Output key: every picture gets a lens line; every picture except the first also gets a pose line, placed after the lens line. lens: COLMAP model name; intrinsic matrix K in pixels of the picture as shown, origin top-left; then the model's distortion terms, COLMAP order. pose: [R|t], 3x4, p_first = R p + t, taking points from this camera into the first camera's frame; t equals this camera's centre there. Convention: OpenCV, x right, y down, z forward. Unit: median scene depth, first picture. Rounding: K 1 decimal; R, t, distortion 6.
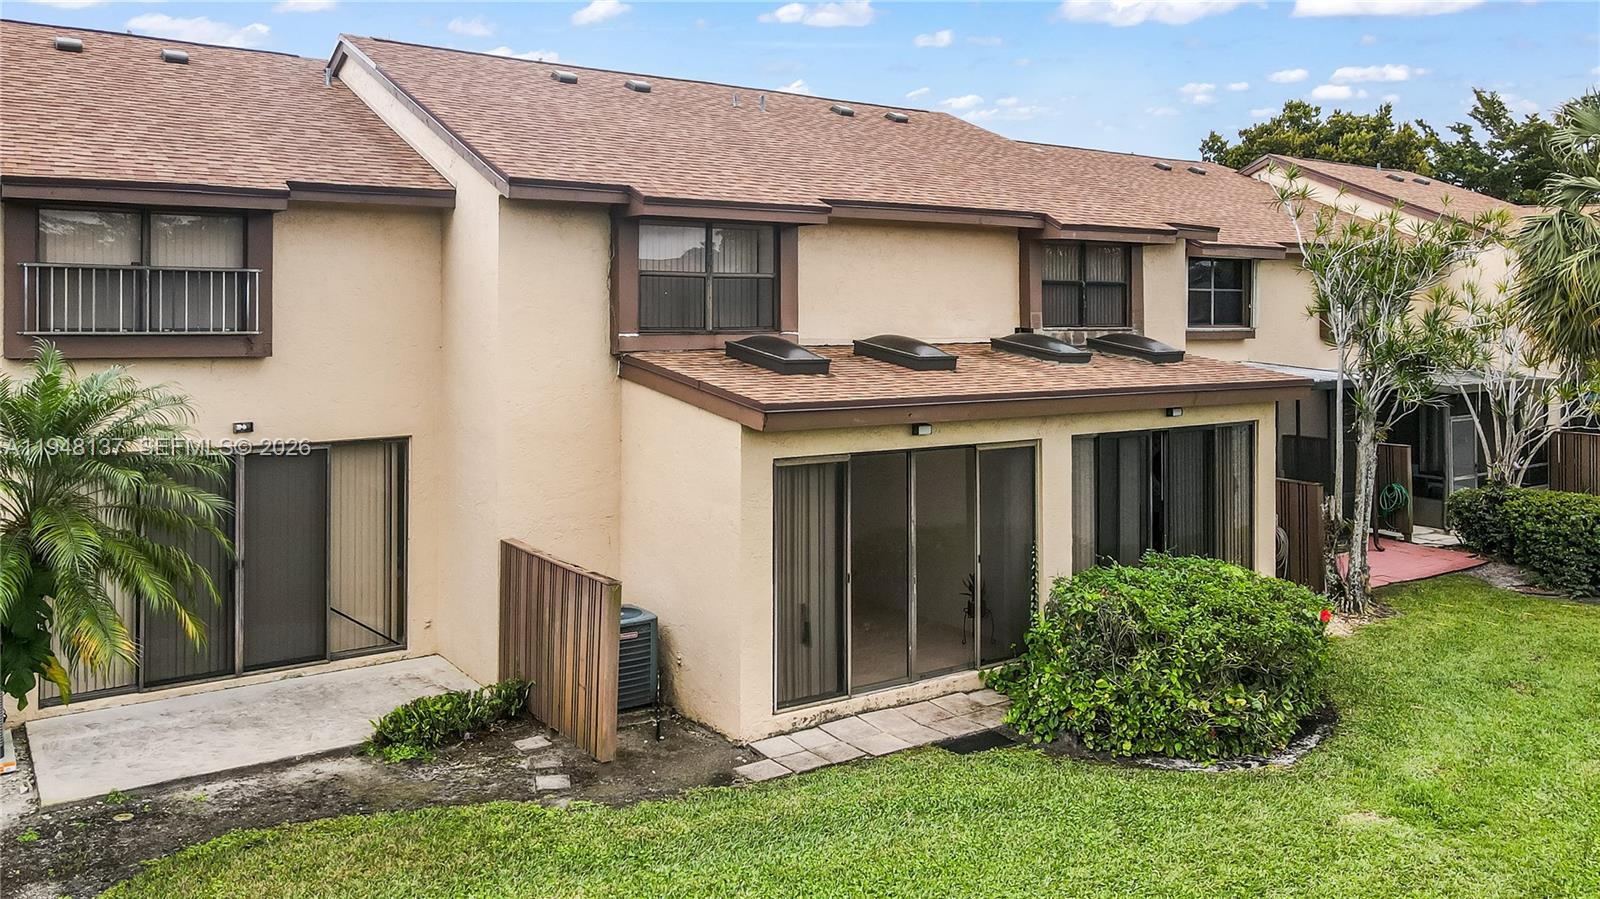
lens RADIAL K [[1207.0, 0, 797.0], [0, 1207.0, 379.0], [0, 0, 1]] dist [-0.026145, 0.085451]
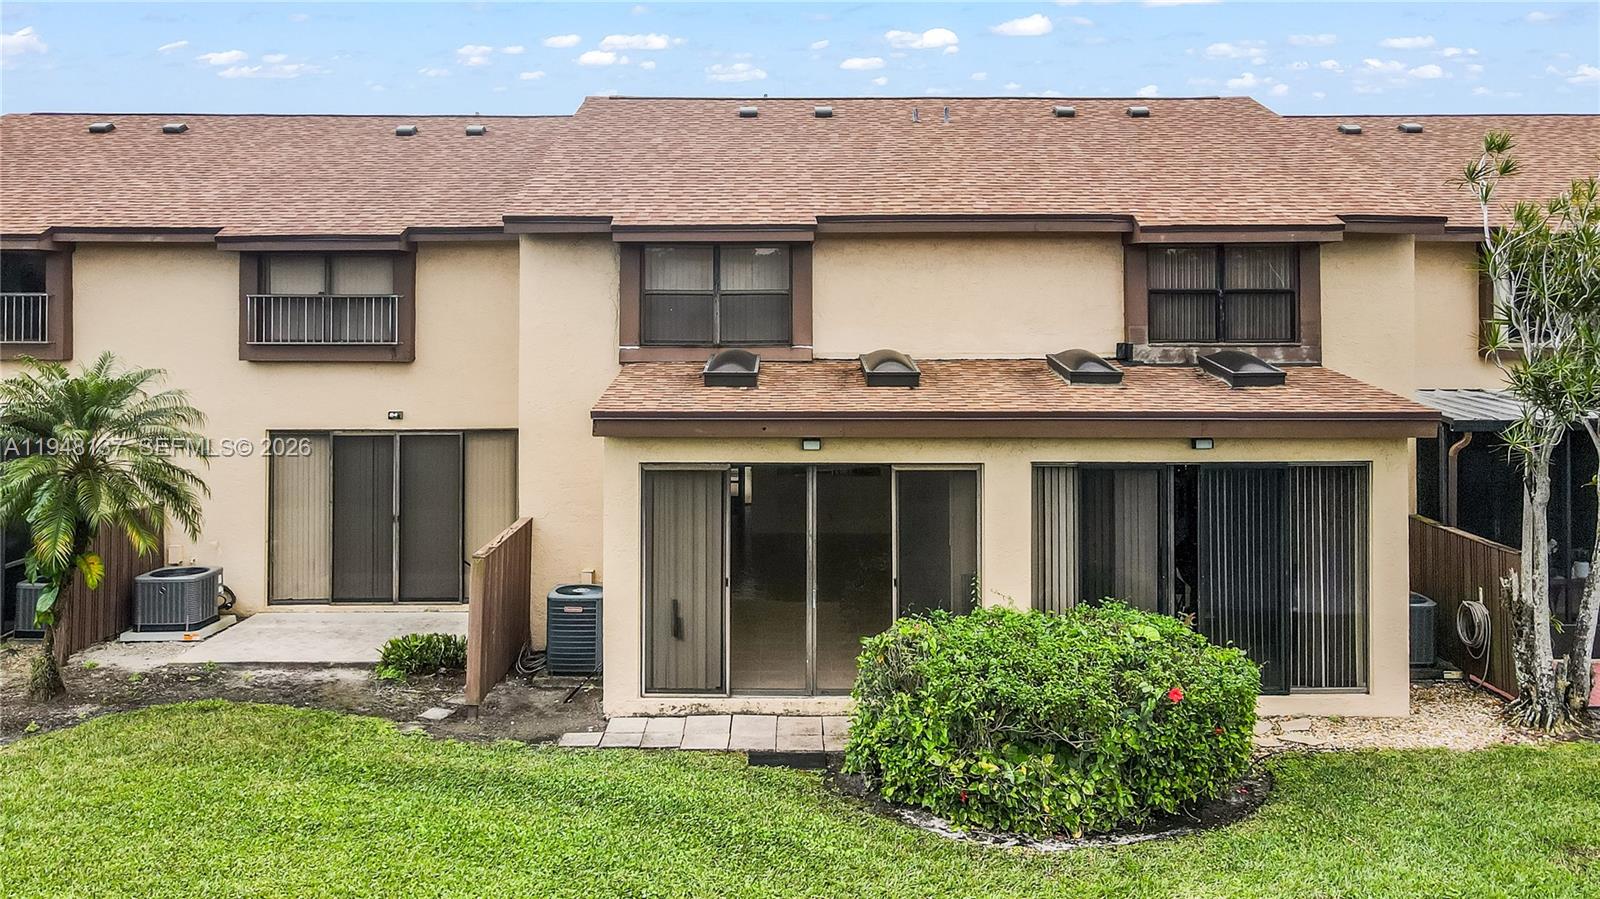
lens RADIAL K [[1207.0, 0, 797.0], [0, 1207.0, 379.0], [0, 0, 1]] dist [-0.026145, 0.085451]
pose [[0.827356, 0.023879, -0.561170, 0.640330], [-0.027181, 0.999628, 0.002462, -0.014605], [0.561020, 0.013216, 0.827697, 0.156392]]
